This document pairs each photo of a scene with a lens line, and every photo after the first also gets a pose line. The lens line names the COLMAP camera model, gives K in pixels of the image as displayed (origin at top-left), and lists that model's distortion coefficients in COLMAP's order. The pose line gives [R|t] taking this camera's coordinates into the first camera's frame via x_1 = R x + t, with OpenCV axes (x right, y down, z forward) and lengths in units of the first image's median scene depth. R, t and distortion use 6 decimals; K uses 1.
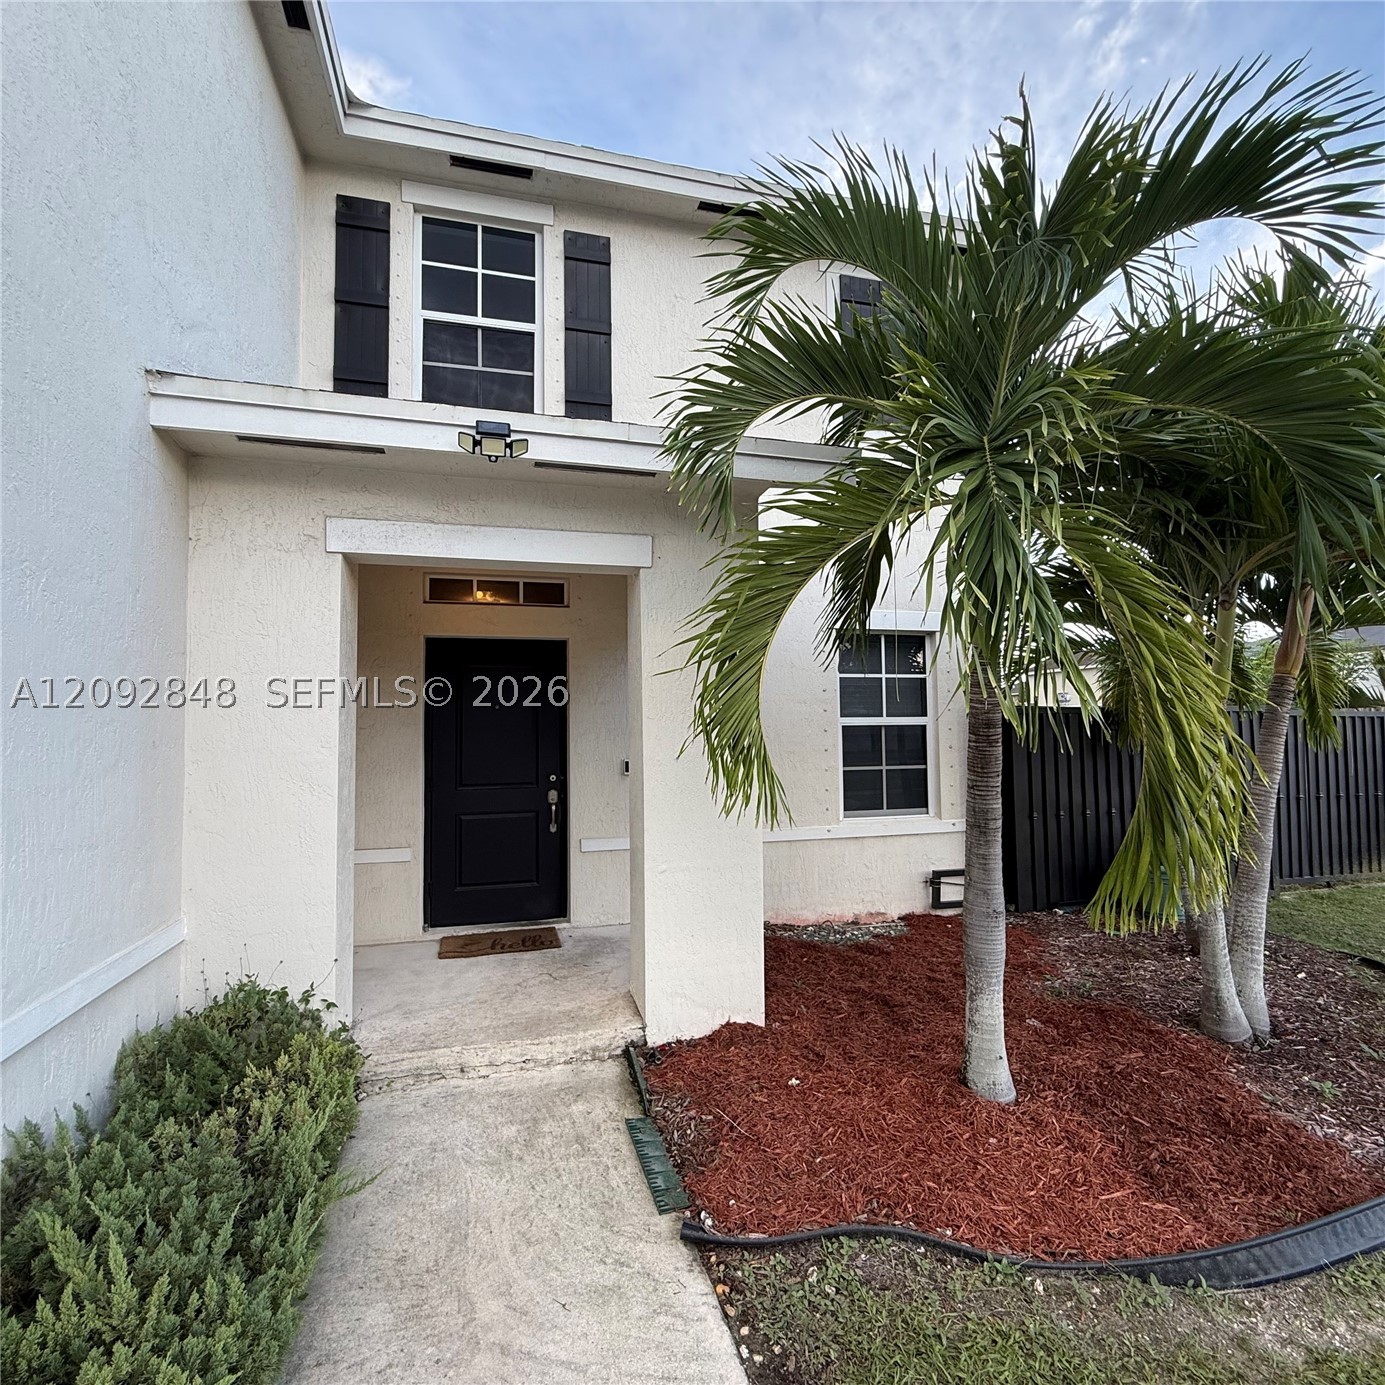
lens RADIAL K [[726.2, 0, 687.5], [0, 726.2, 696.0], [0, 0, 1]] dist [-0.000121, -0.000592]
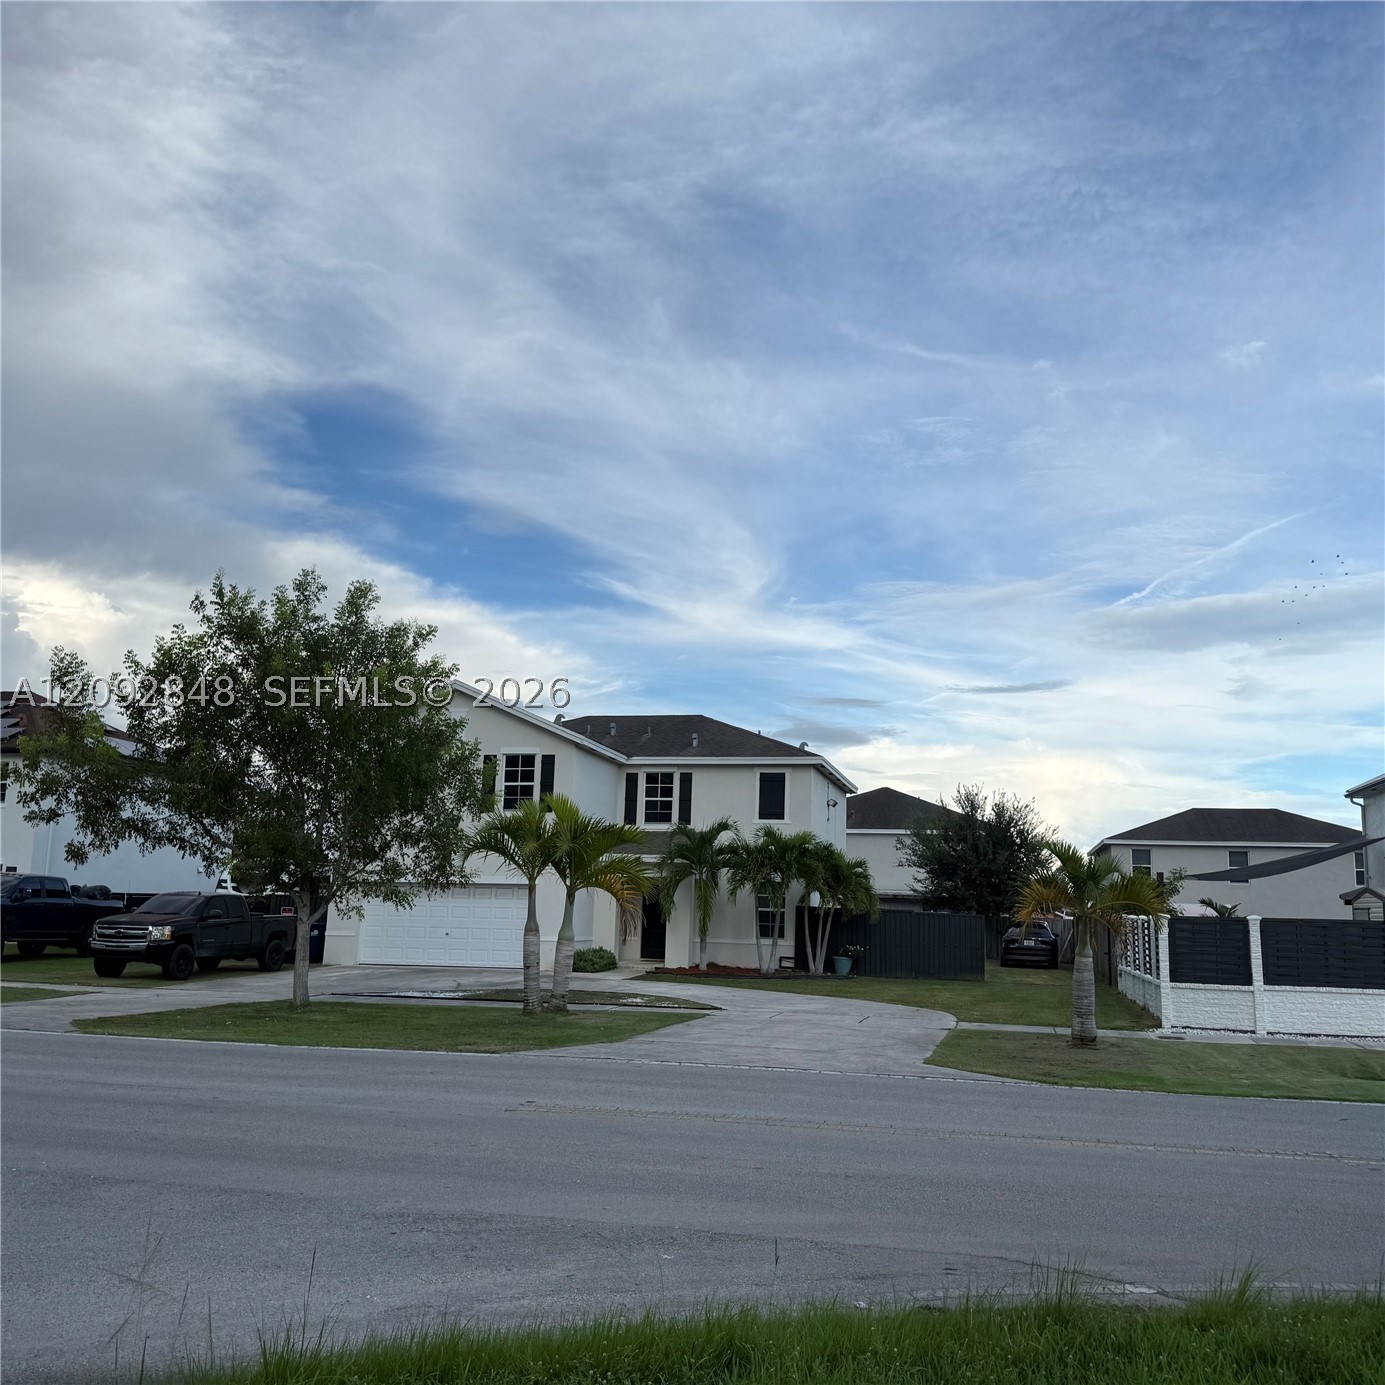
lens RADIAL K [[1320.5, 0, 697.5], [0, 1320.5, 727.9], [0, 0, 1]] dist [0.162795, 0.004382]
pose [[0.880669, -0.029887, -0.472789, 4.108233], [-0.019967, 0.994779, -0.100076, -0.255863], [0.473312, 0.097574, 0.875474, -6.469292]]
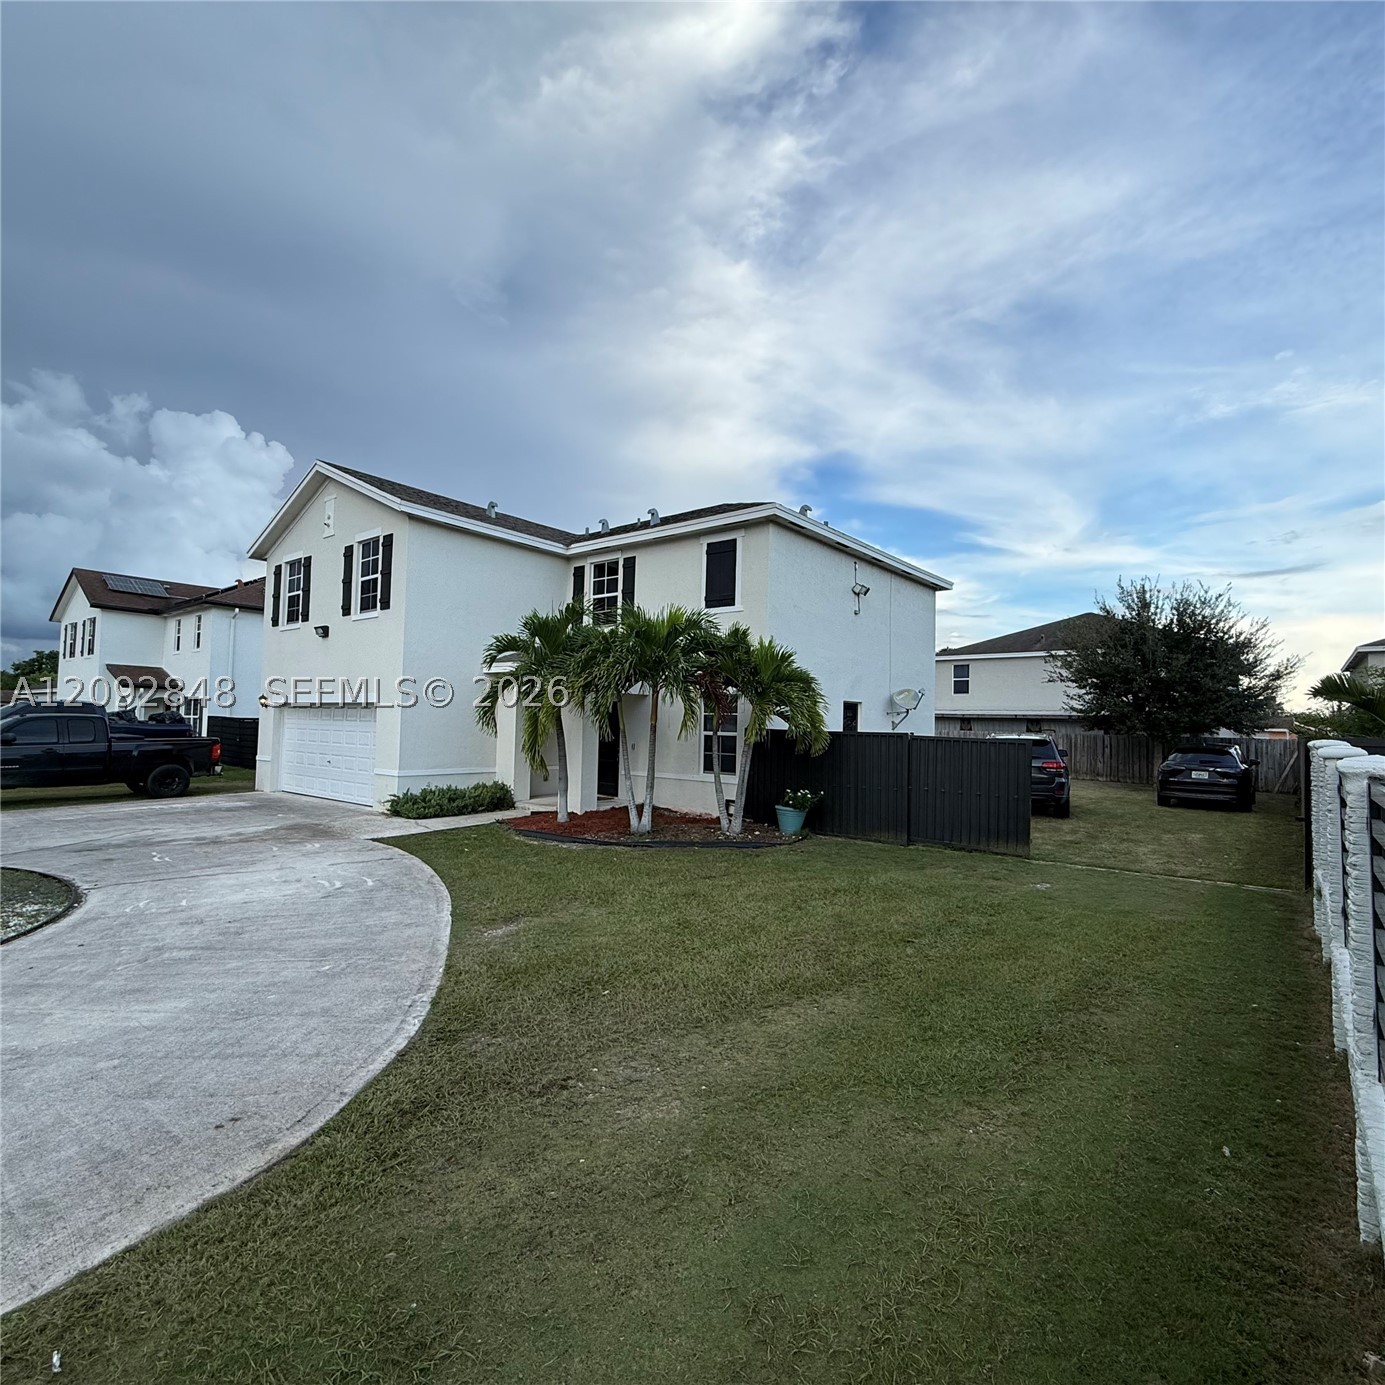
lens RADIAL K [[726.2, 0, 687.5], [0, 726.2, 696.0], [0, 0, 1]] dist [-0.000121, -0.000592]
pose [[0.589746, -0.010675, -0.807518, 3.015238], [0.009131, 0.999937, -0.006550, -0.102081], [0.807537, -0.003511, 0.589806, -0.636813]]
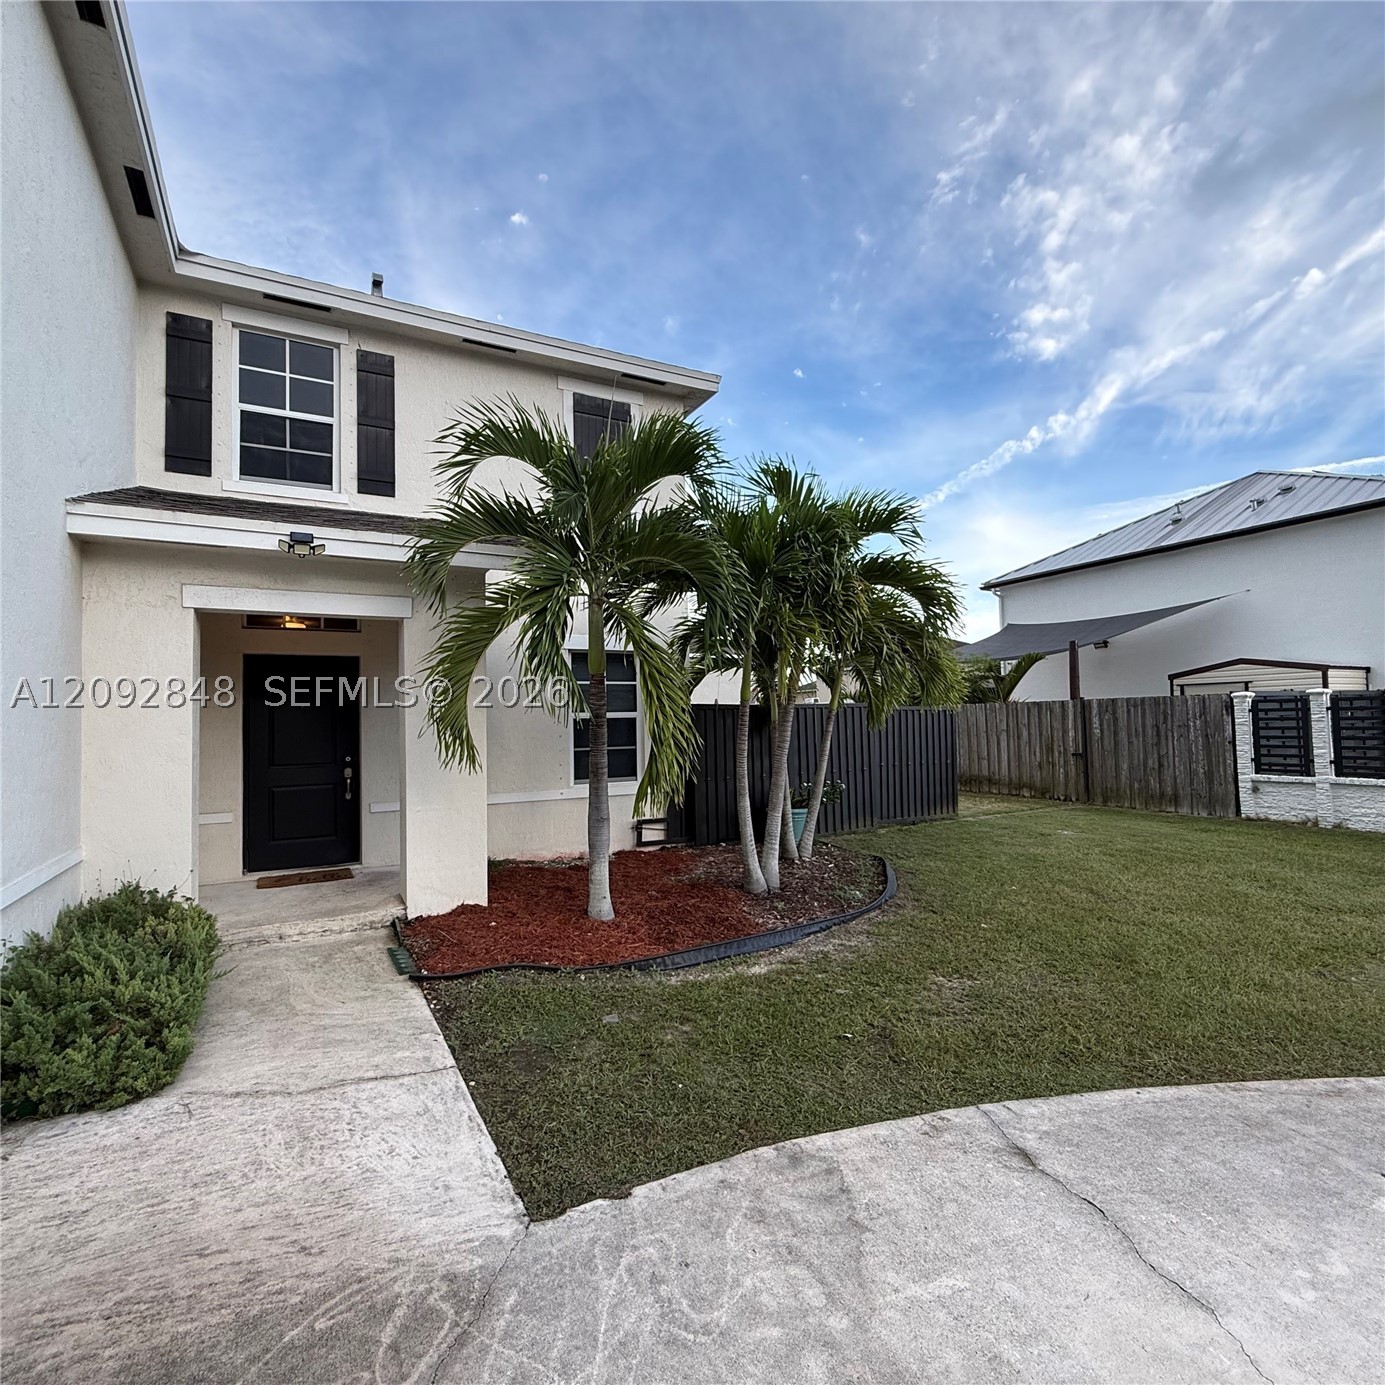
lens RADIAL K [[733.2, 0, 688.4], [0, 733.2, 694.9], [0, 0, 1]] dist [-0.001276, 0.000402]
pose [[0.972784, -0.000403, 0.231714, 0.145500], [-0.000762, 0.999988, 0.004936, -0.017209], [-0.231713, -0.004978, 0.972771, -0.599242]]
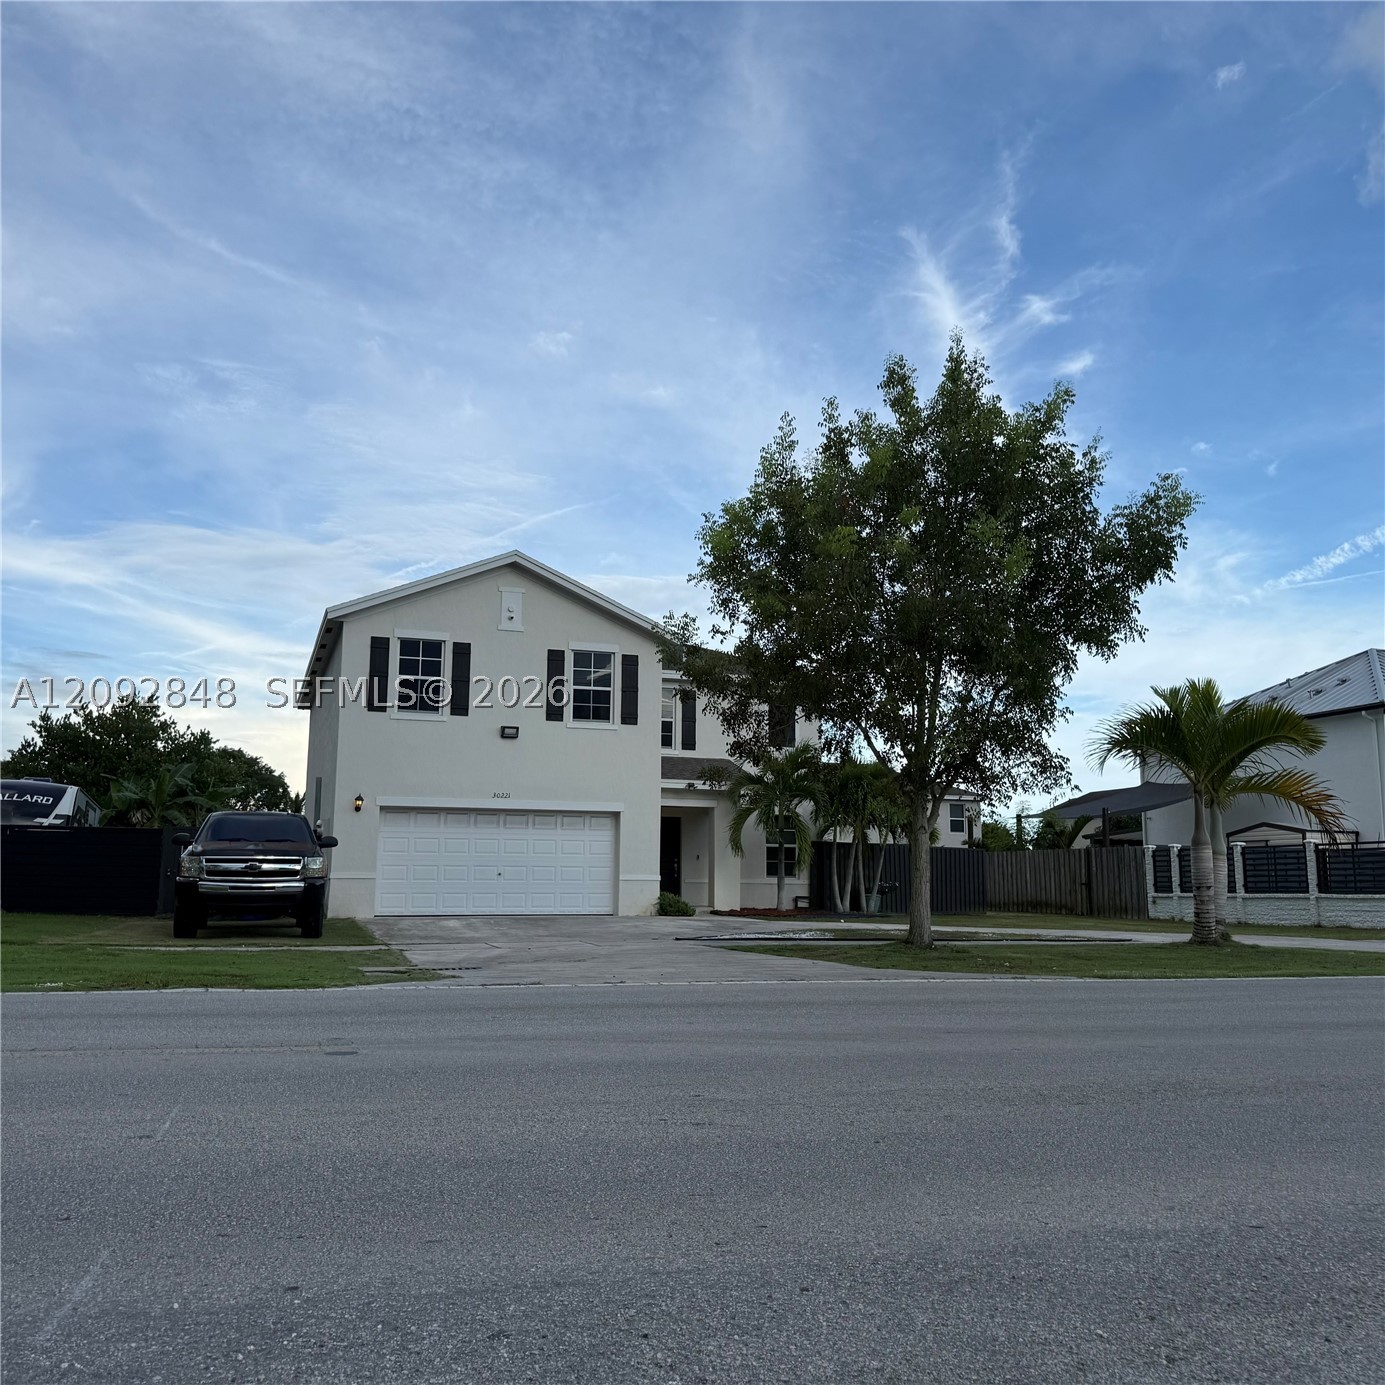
lens RADIAL K [[1300.9, 0, 692.5], [0, 1300.9, 692.5], [0, 0, 1]] dist [0.204021, -0.451128]
pose [[0.997080, 0.031741, 0.069458, -0.697734], [-0.024332, 0.994171, -0.105032, -0.025116], [-0.072387, 0.103035, 0.992040, -6.295870]]
